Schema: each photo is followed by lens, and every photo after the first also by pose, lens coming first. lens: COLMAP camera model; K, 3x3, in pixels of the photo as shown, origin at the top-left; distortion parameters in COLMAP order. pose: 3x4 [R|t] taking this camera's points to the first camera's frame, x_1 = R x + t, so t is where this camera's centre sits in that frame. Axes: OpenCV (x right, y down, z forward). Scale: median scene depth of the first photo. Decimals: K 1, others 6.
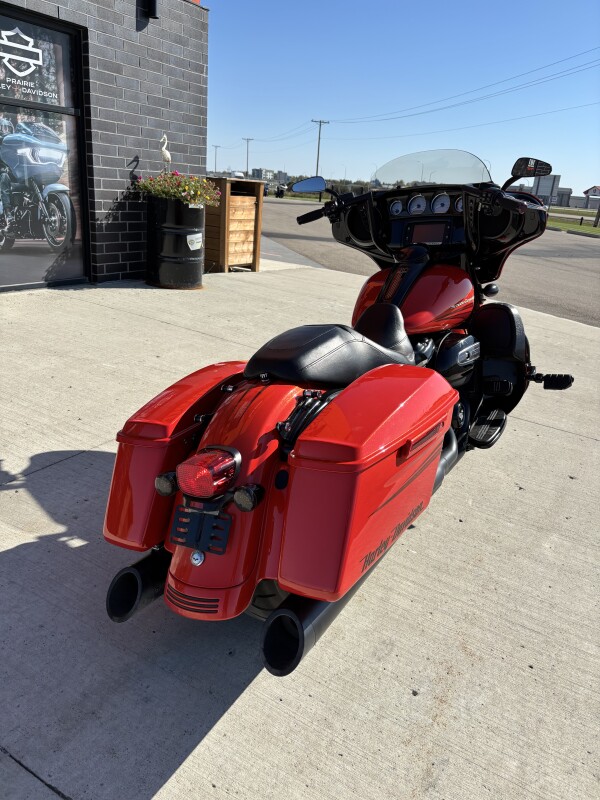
lens RADIAL K [[601.7, 0, 298.4], [0, 601.7, 407.3], [0, 0, 1]] dist [0.021218, -0.034962]
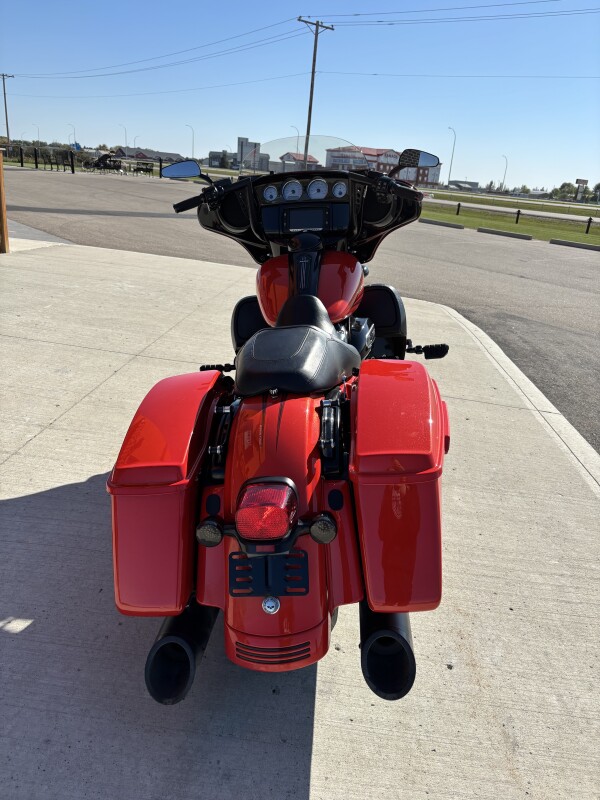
lens RADIAL K [[601.7, 0, 302.5], [0, 601.7, 397.2], [0, 0, 1]] dist [0.021218, -0.034962]
pose [[0.898471, -0.149954, 0.412631, -0.246340], [0.134700, 0.988686, 0.066001, -0.061072], [-0.417859, -0.003719, 0.908504, 0.087388]]
